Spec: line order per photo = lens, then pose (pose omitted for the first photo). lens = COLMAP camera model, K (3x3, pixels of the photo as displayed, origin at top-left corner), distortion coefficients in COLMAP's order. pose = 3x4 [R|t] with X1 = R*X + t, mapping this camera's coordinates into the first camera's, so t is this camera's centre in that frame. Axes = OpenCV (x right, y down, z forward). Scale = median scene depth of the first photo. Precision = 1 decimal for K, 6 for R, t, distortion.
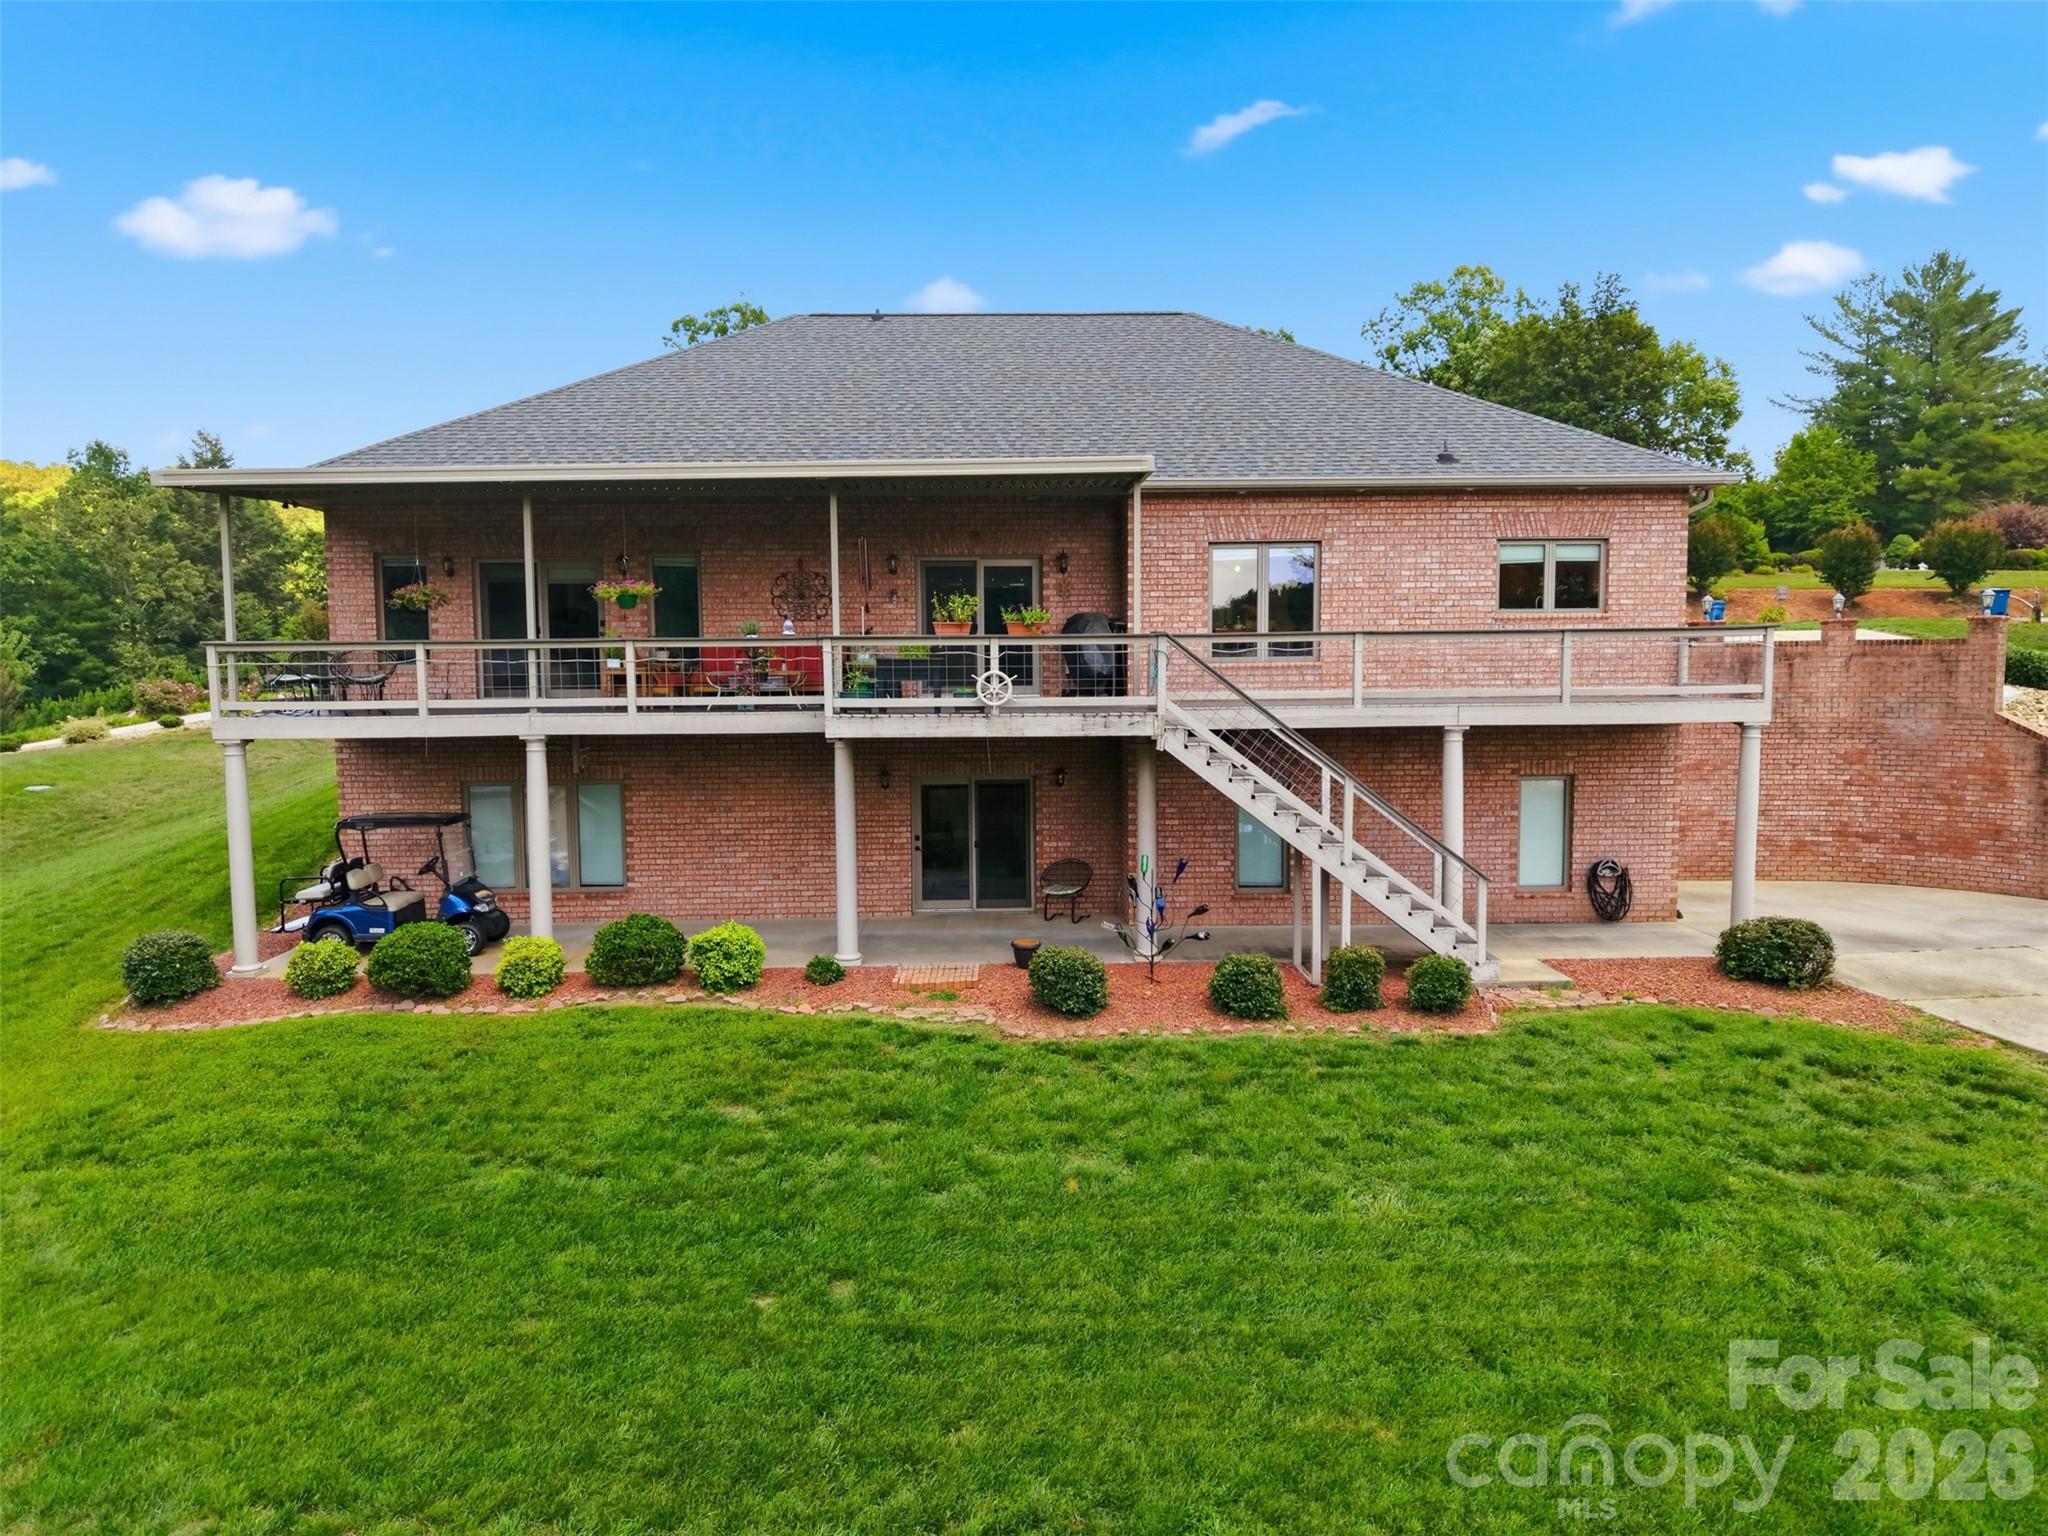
lens RADIAL K [[1379.1, 0, 1031.7], [0, 1379.1, 771.7], [0, 0, 1]] dist [0.038338, -0.028839]
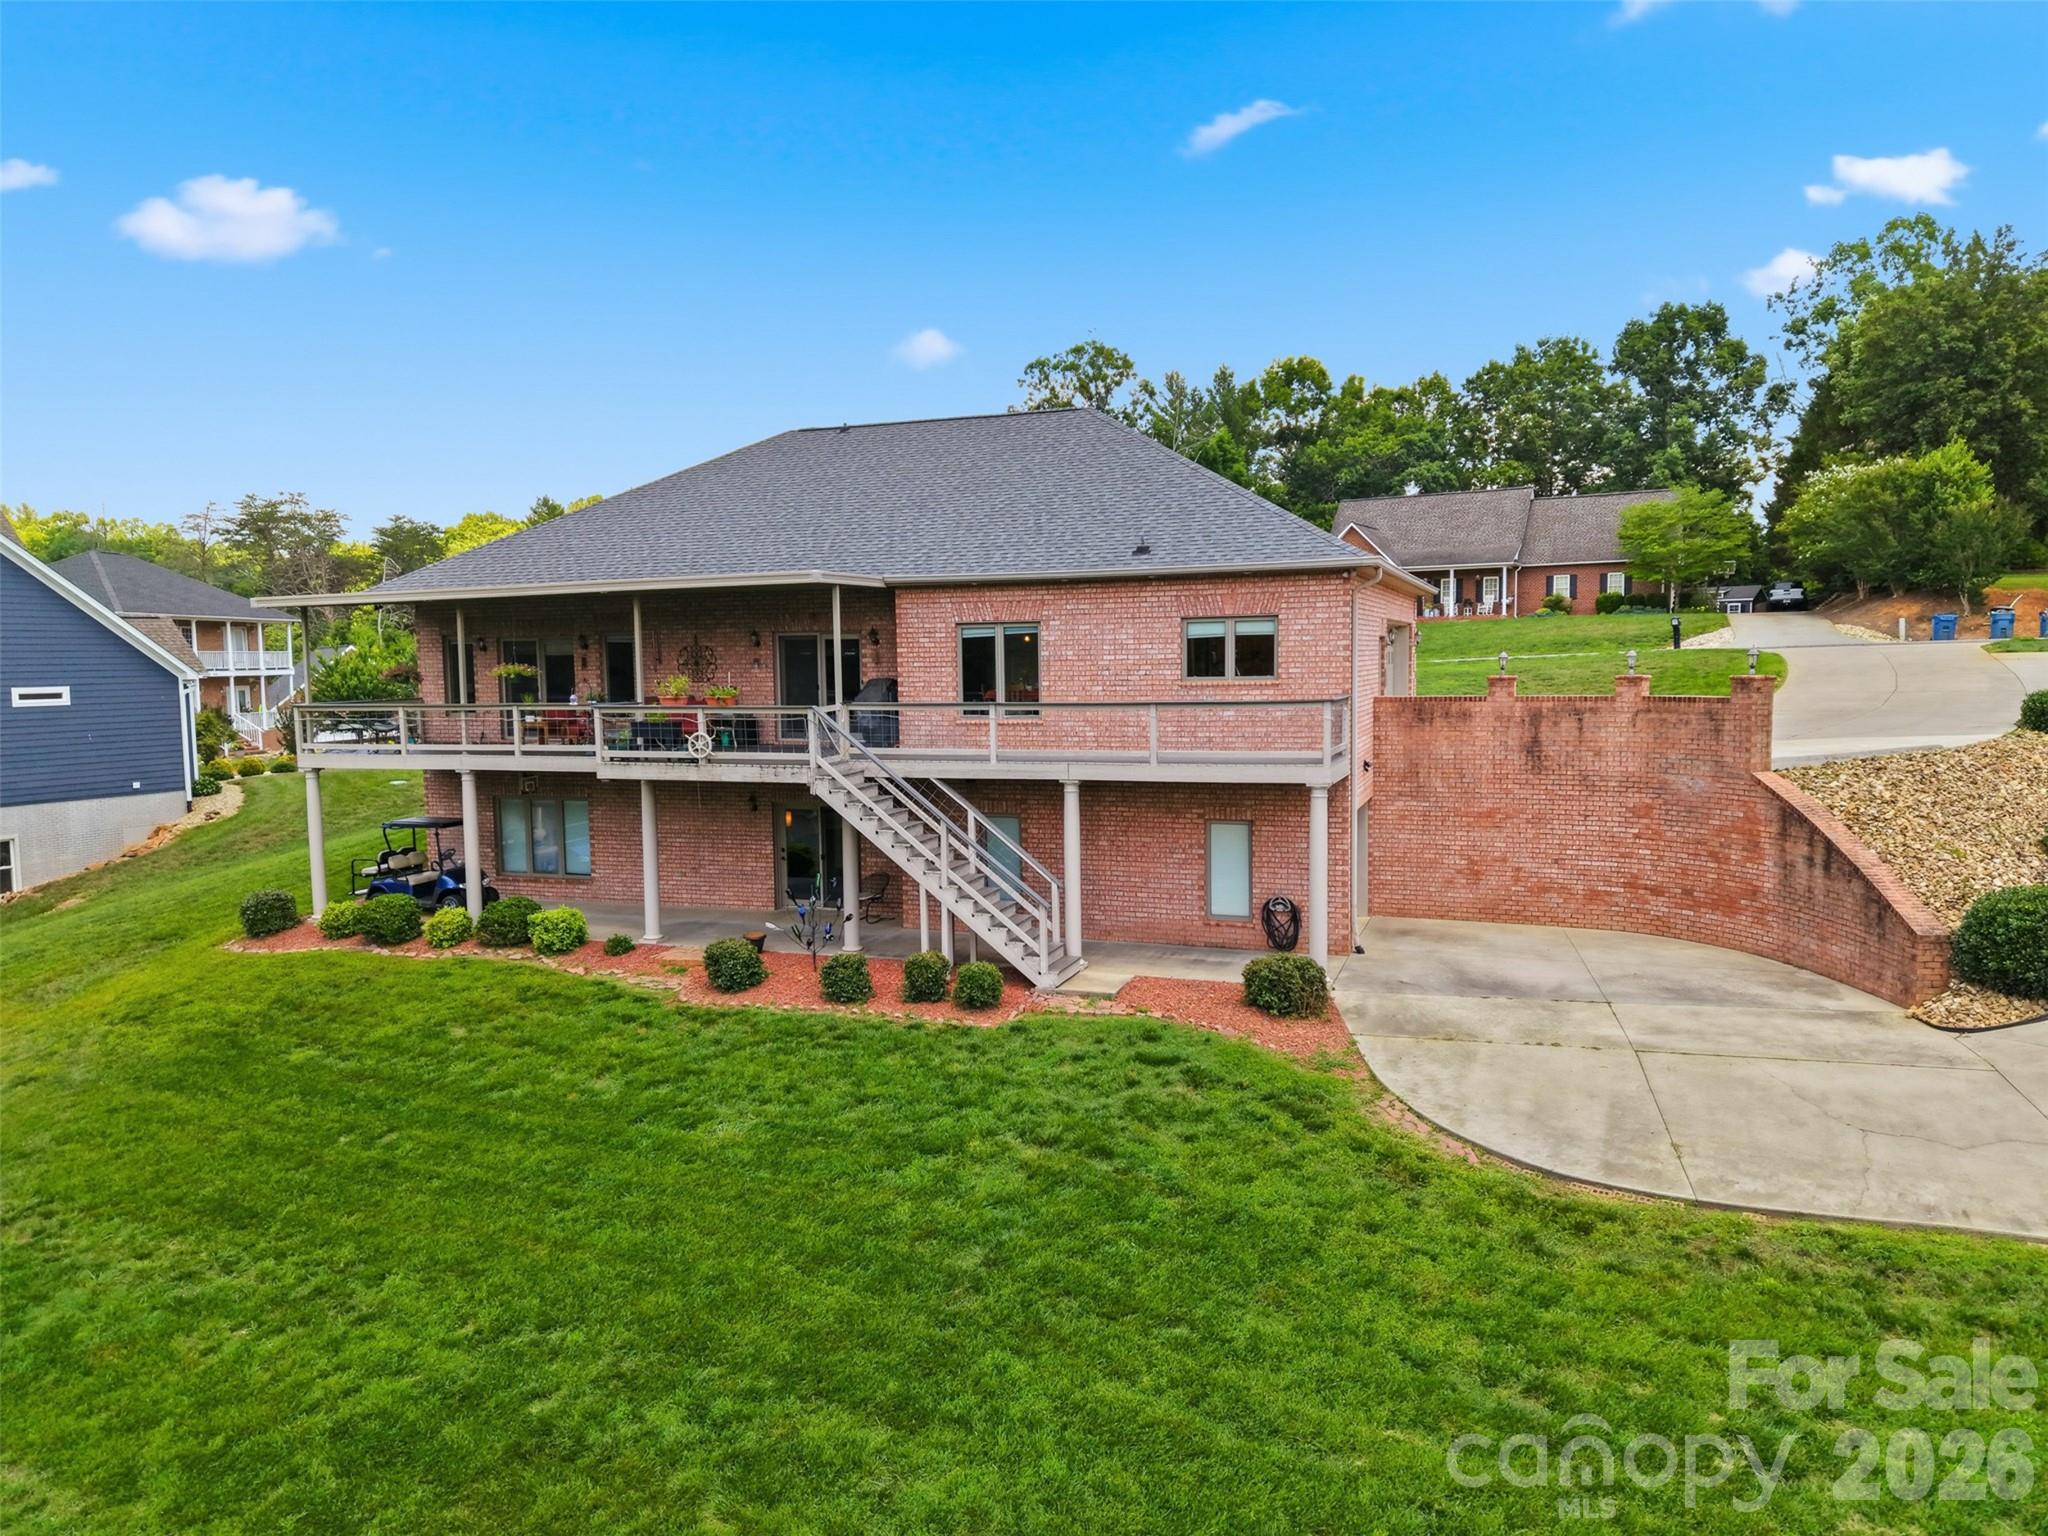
lens RADIAL K [[1379.1, 0, 1018.3], [0, 1379.1, 749.9], [0, 0, 1]] dist [0.038338, -0.028839]
pose [[0.932450, 0.019361, -0.360780, 0.708768], [-0.023044, 0.999717, -0.005909, -0.051613], [0.360563, 0.013823, 0.932632, -0.152046]]
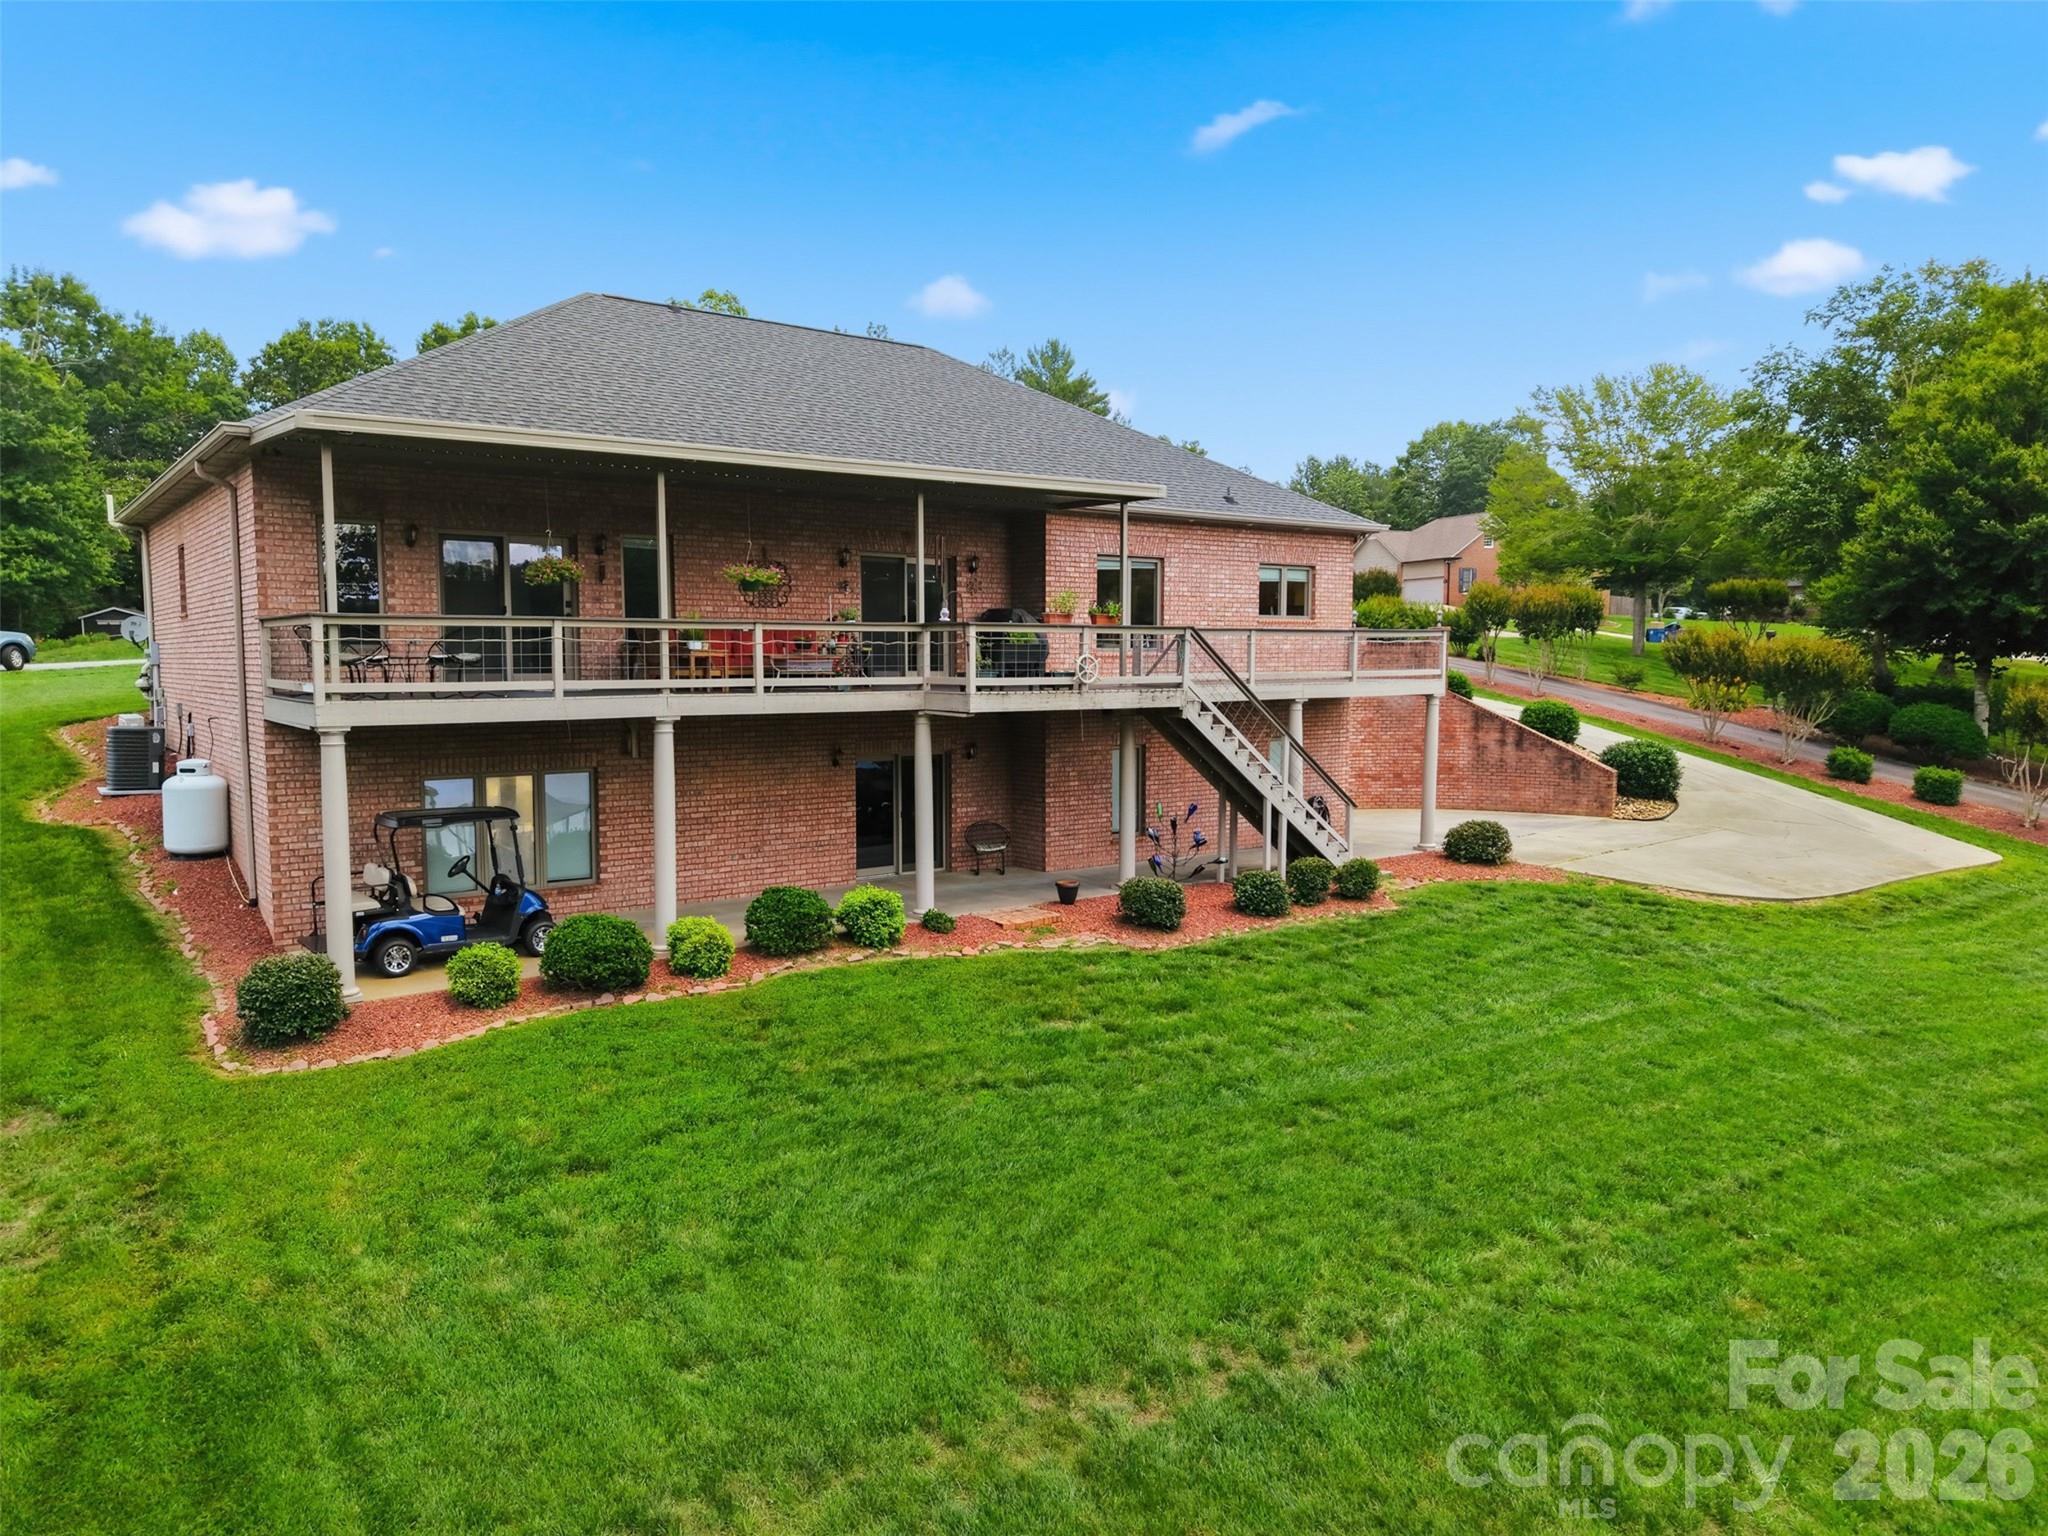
lens RADIAL K [[1379.1, 0, 1027.9], [0, 1379.1, 786.8], [0, 0, 1]] dist [0.038338, -0.028839]
pose [[0.804930, -0.047074, 0.591500, -0.733469], [0.042556, 0.998861, 0.021582, 0.013210], [-0.591842, 0.007799, 0.806016, 0.056076]]
